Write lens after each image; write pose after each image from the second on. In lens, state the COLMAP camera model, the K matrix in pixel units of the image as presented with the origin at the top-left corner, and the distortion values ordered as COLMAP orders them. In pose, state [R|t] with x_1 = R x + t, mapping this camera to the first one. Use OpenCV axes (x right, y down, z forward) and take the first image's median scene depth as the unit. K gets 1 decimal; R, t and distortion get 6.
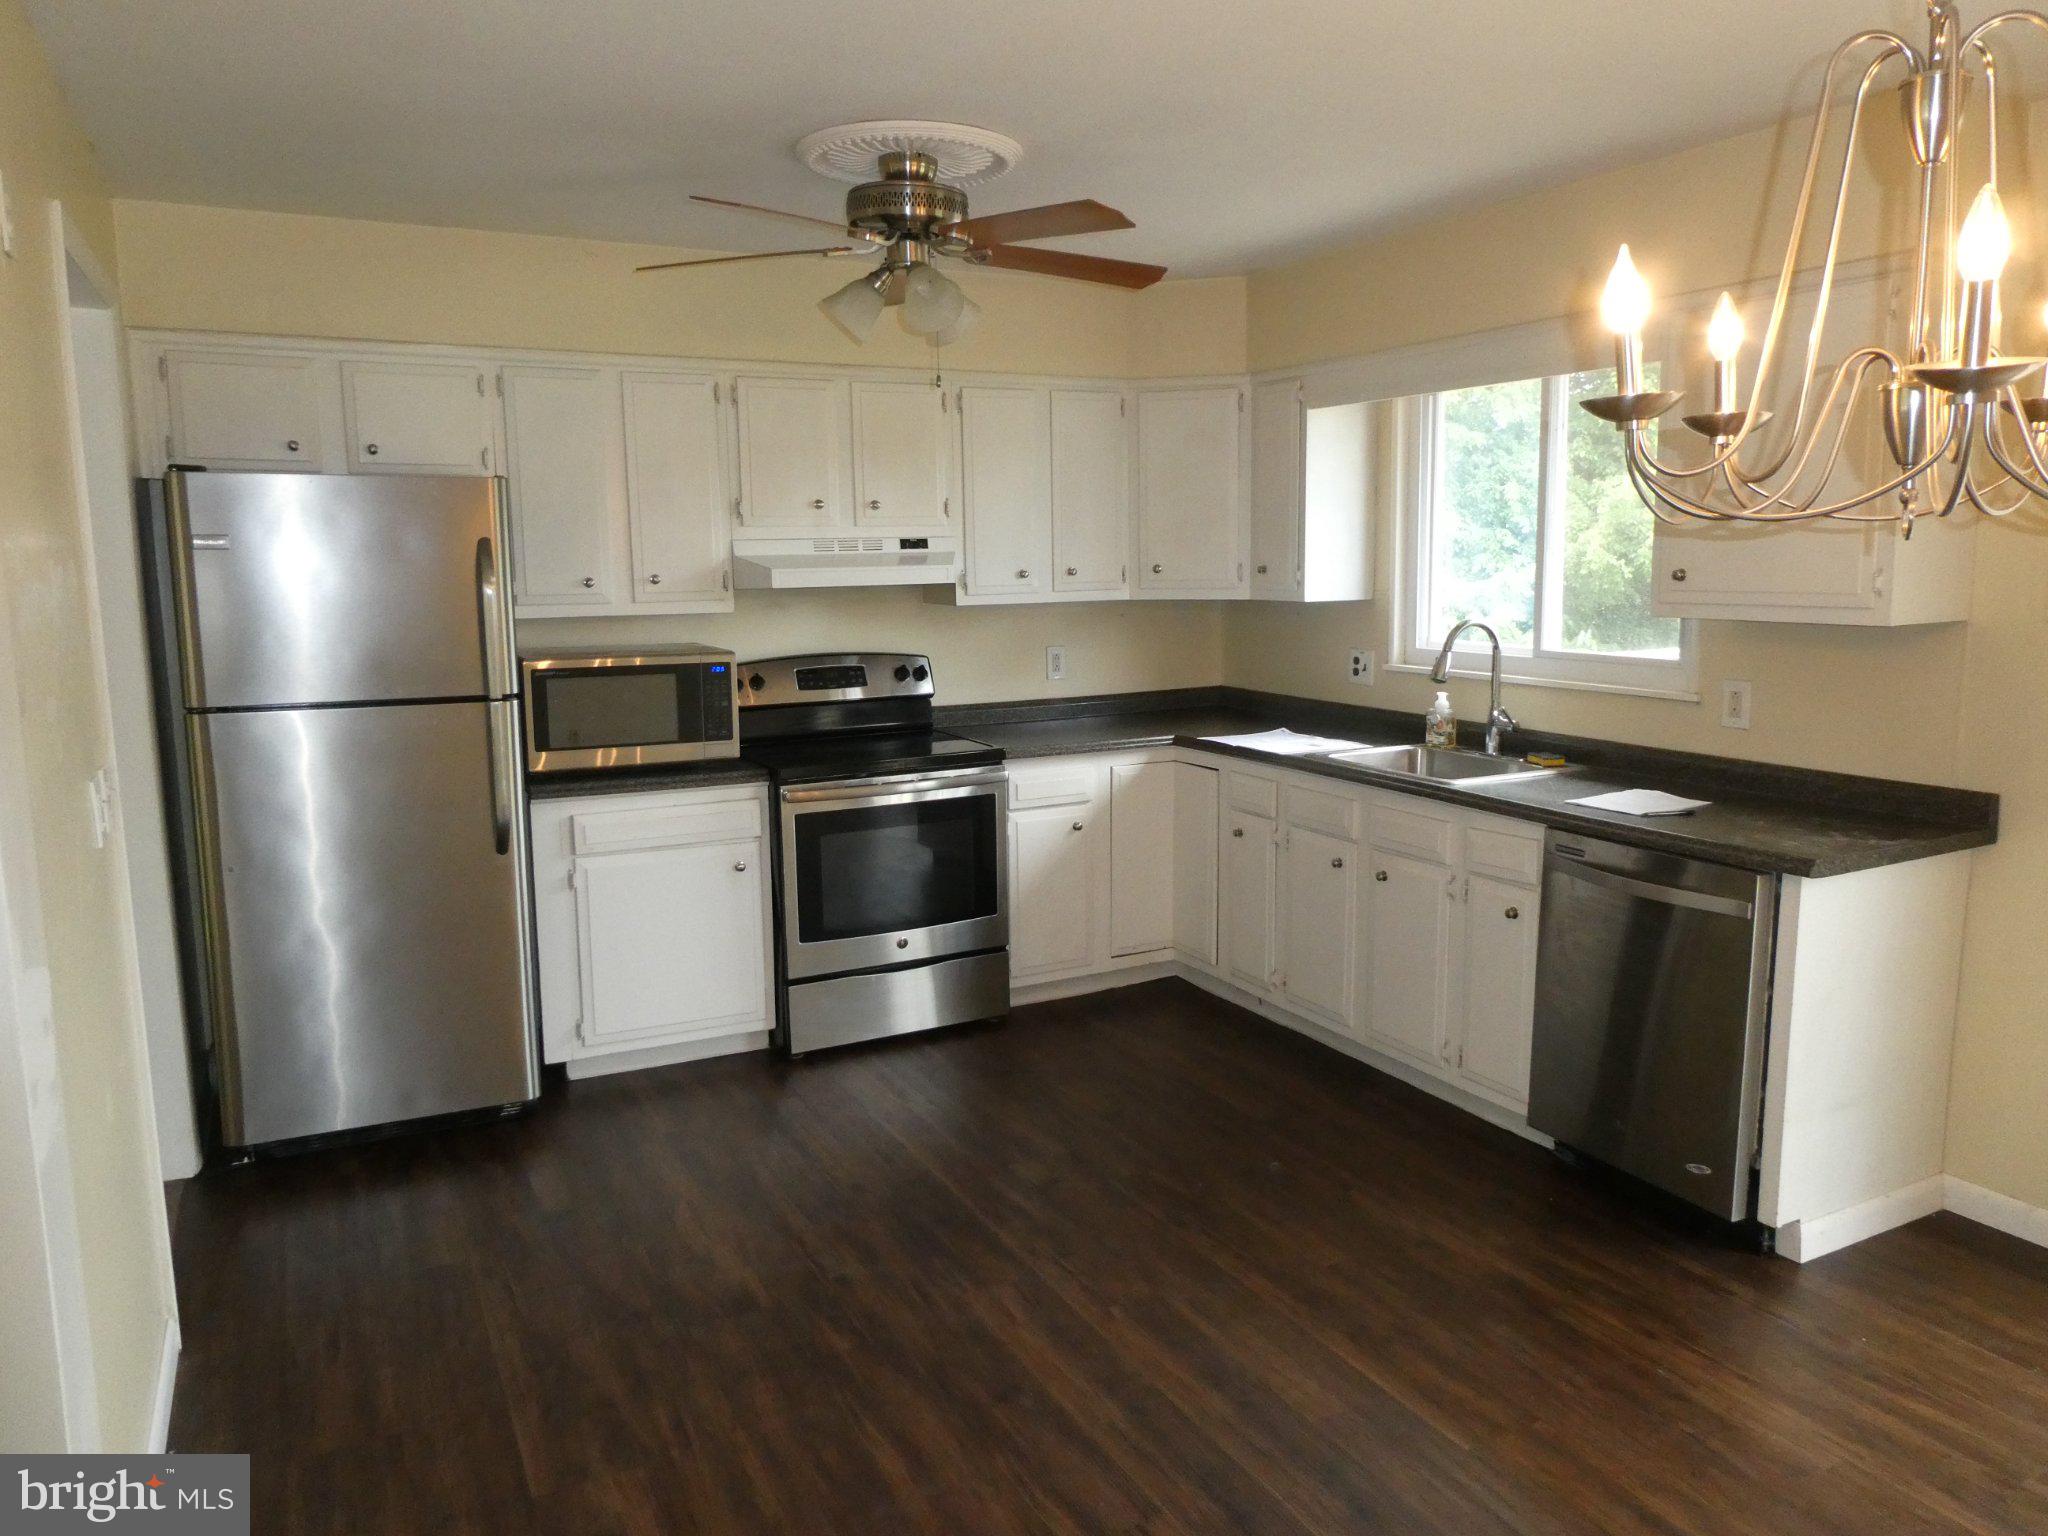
lens RADIAL K [[1435.2, 0, 1020.4], [0, 1435.2, 765.4], [0, 0, 1]] dist [-0.021643, -0.003217]
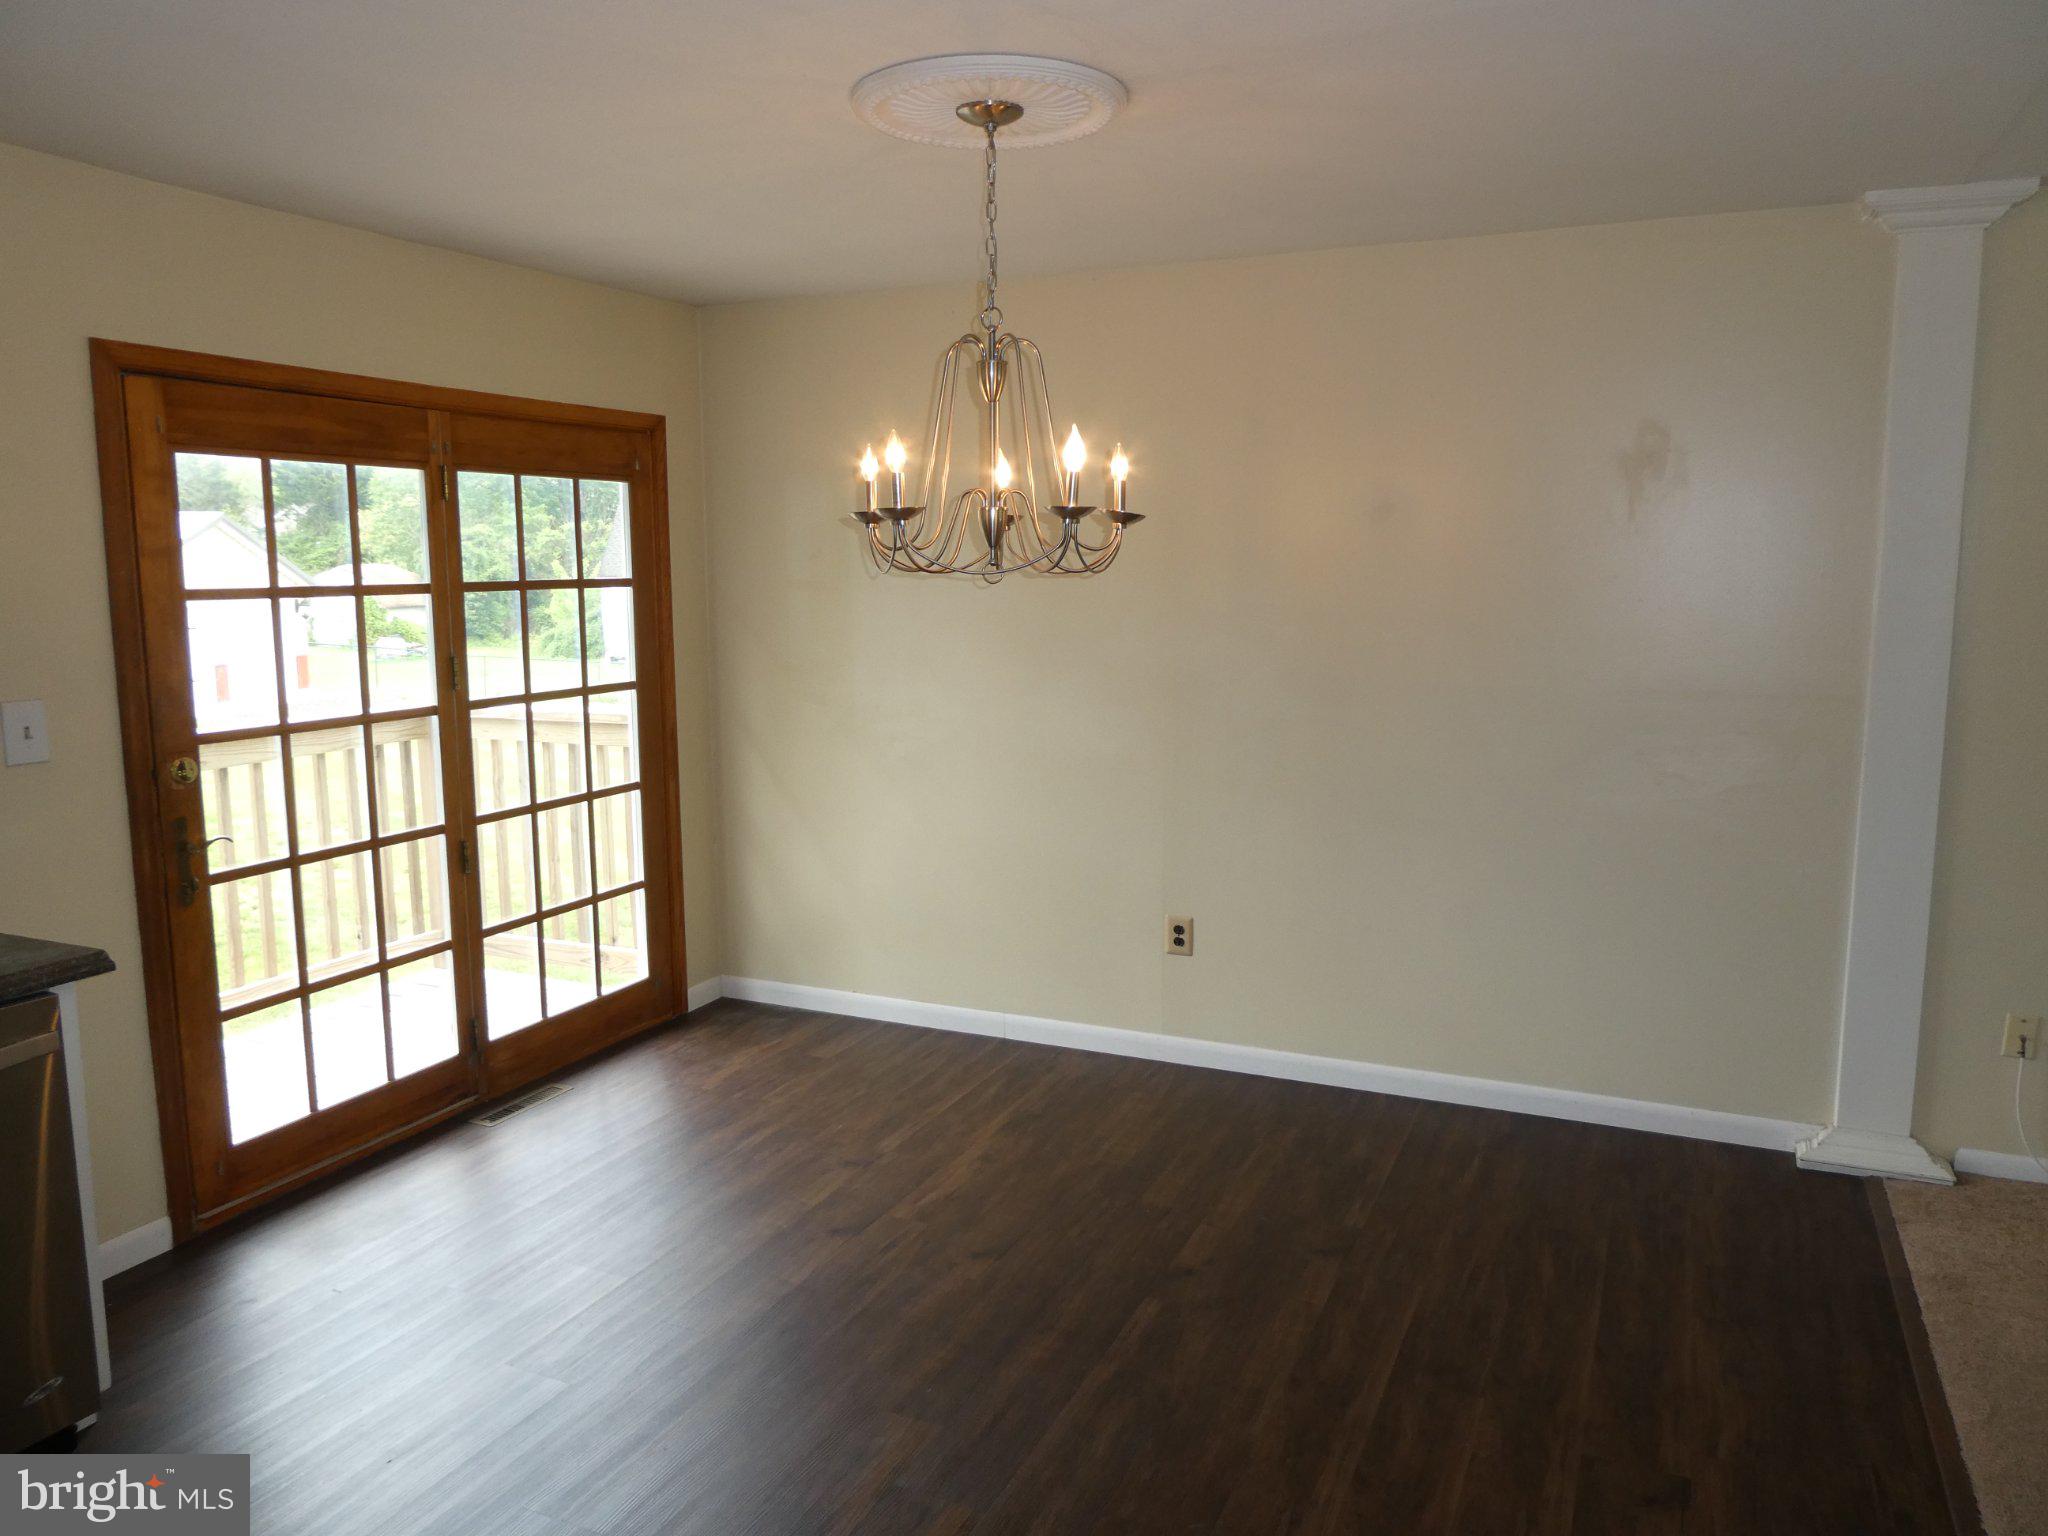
lens RADIAL K [[1448.5, 0, 1040.2], [0, 1448.5, 757.6], [0, 0, 1]] dist [-0.006760, 0.001098]
pose [[-0.612795, -0.082544, 0.785919, -0.319111], [0.135189, 0.968918, 0.207174, -0.100444], [-0.778592, 0.233203, -0.582590, 0.660864]]
